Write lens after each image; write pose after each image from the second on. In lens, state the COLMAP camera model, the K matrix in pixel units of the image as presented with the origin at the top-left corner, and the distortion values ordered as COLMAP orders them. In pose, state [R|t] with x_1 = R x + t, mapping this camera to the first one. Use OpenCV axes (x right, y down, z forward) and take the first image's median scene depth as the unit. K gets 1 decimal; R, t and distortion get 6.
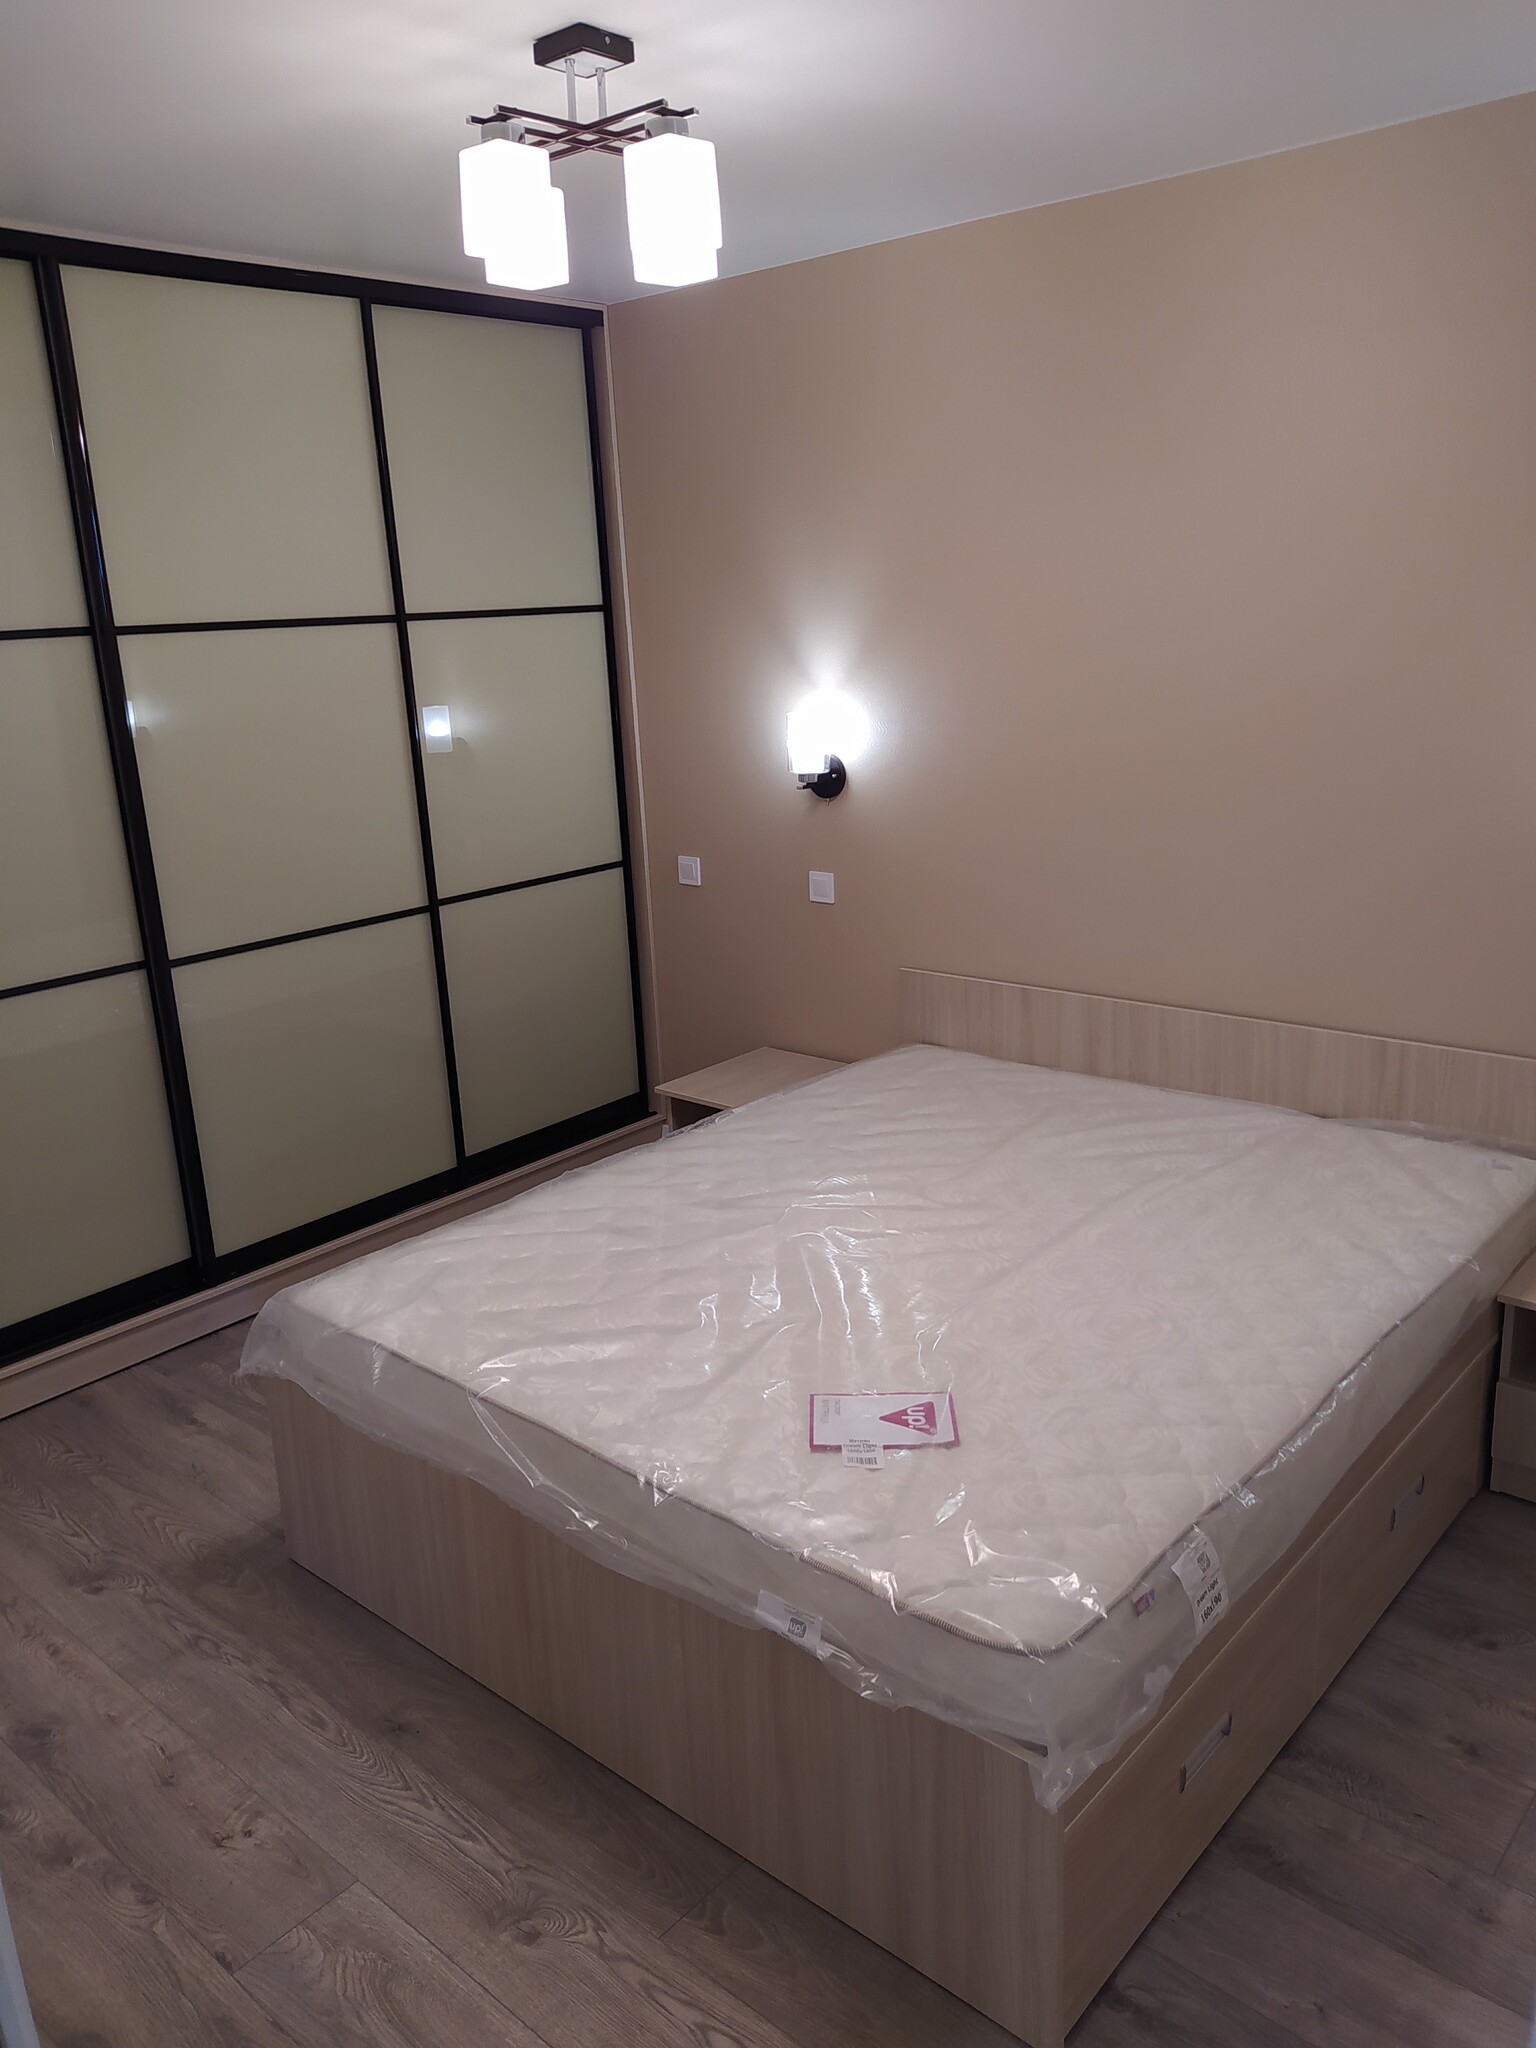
lens RADIAL K [[1536.0, 0, 768.0], [0, 1536.0, 1024.0], [0, 0, 1]] dist [0.089238, -0.118215]
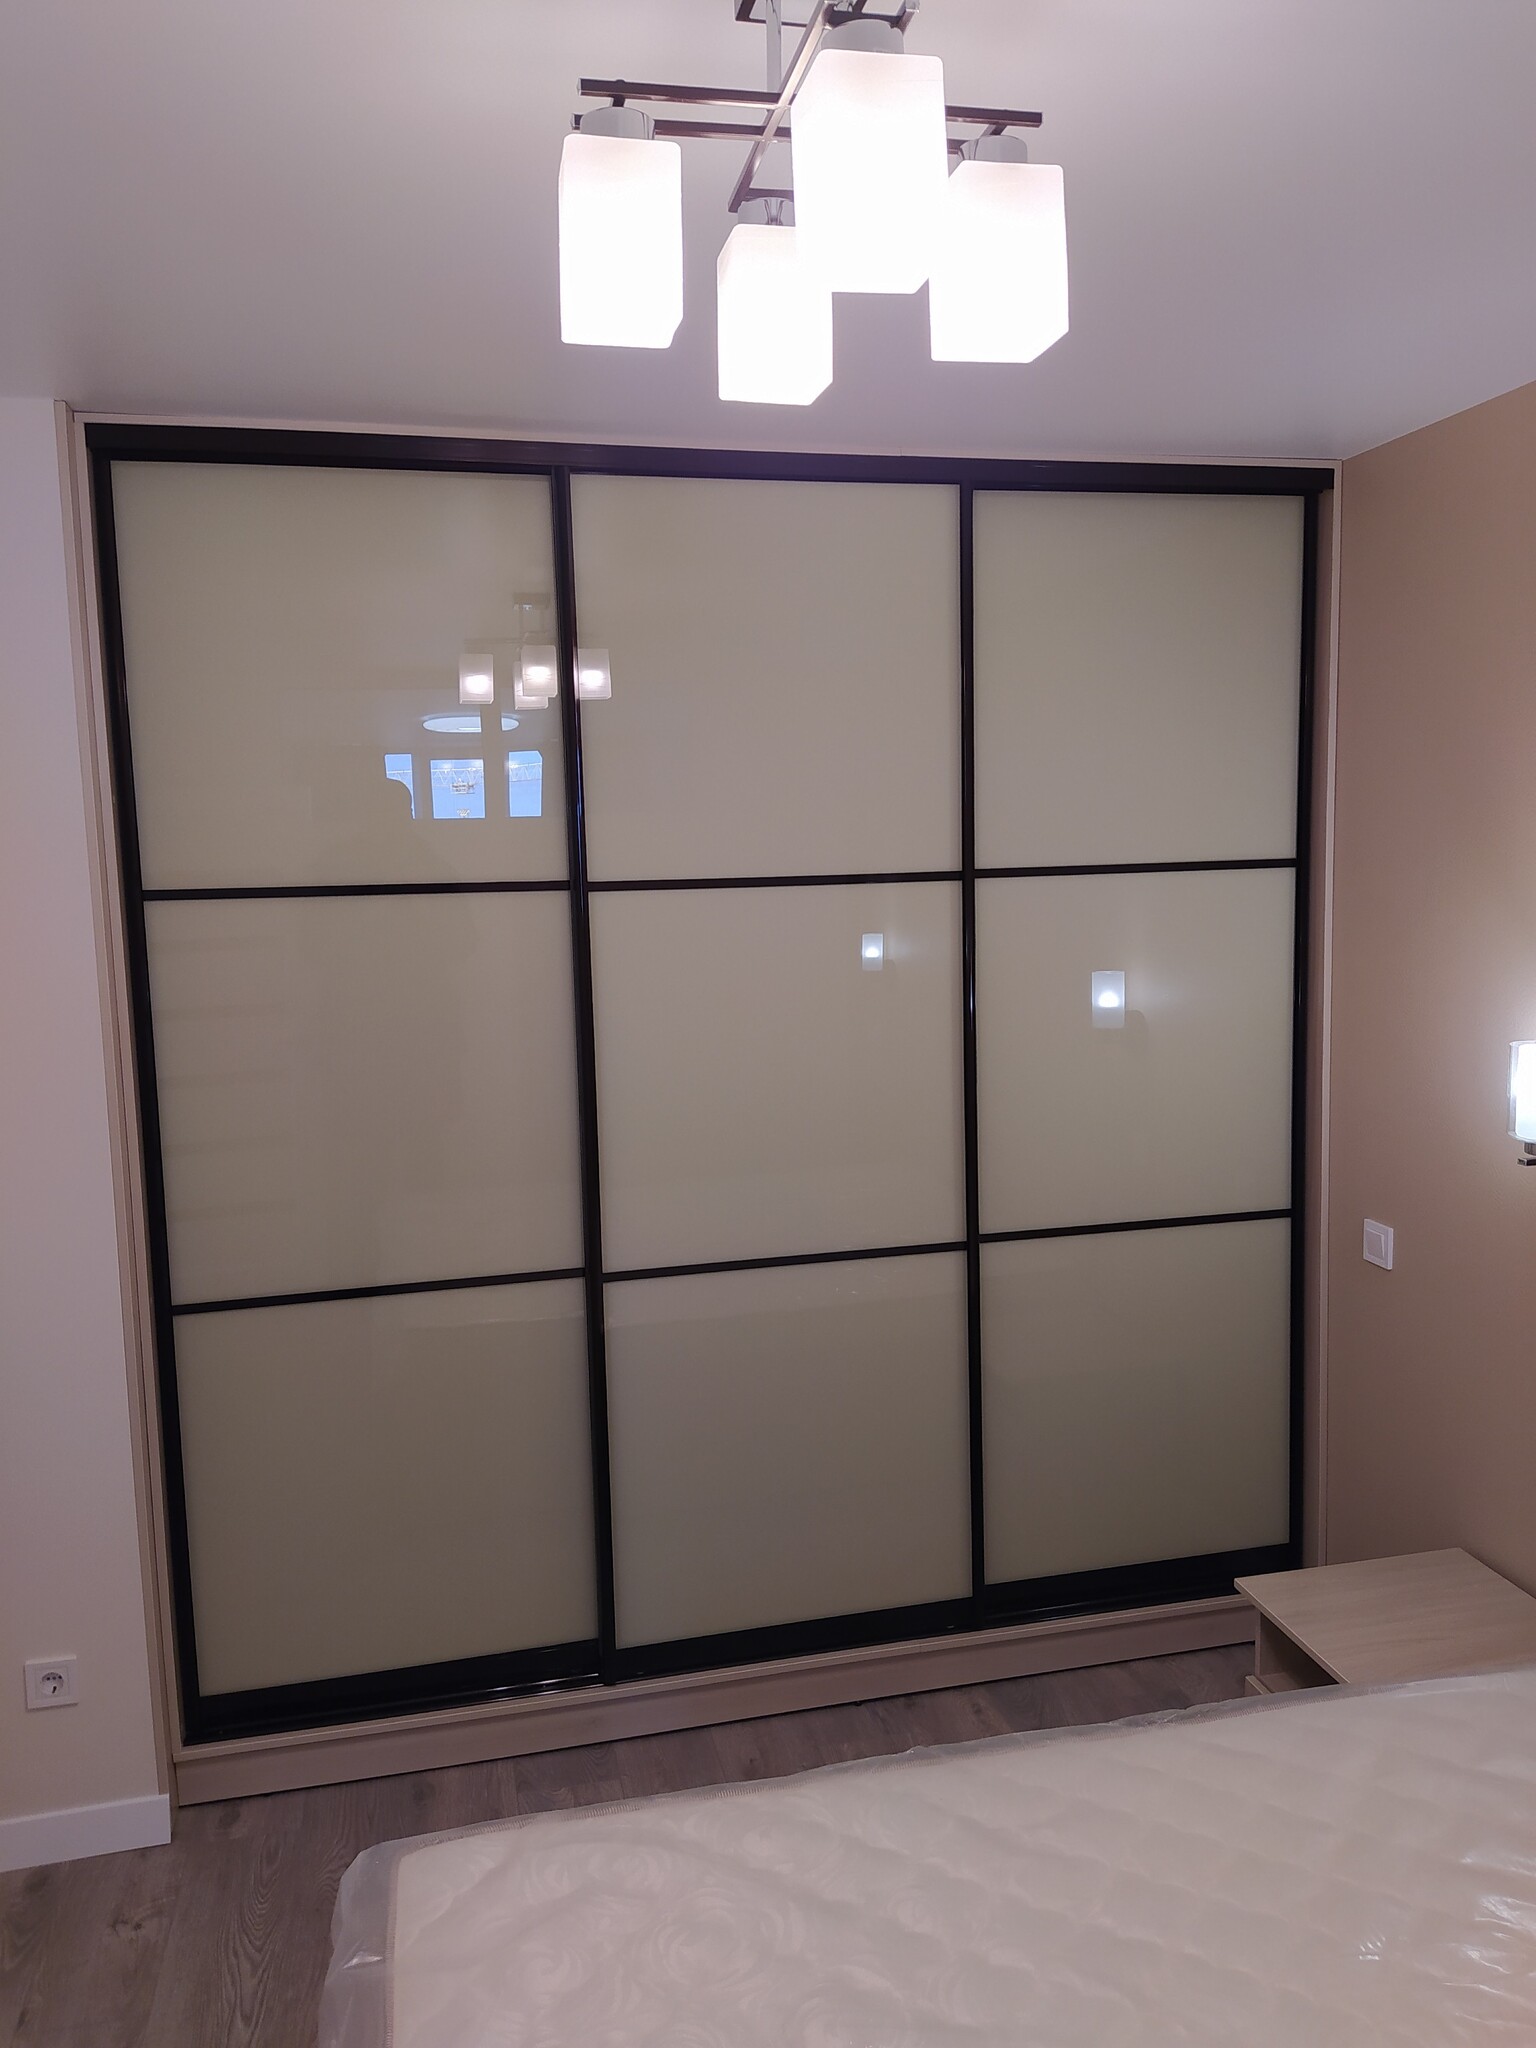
lens RADIAL K [[1536.0, 0, 768.0], [0, 1536.0, 1024.0], [0, 0, 1]] dist [0.089238, -0.118215]
pose [[0.813733, 0.093667, -0.573642, 0.123896], [-0.169293, 0.982334, -0.079748, -0.104582], [0.556038, 0.162007, 0.815215, 0.312709]]
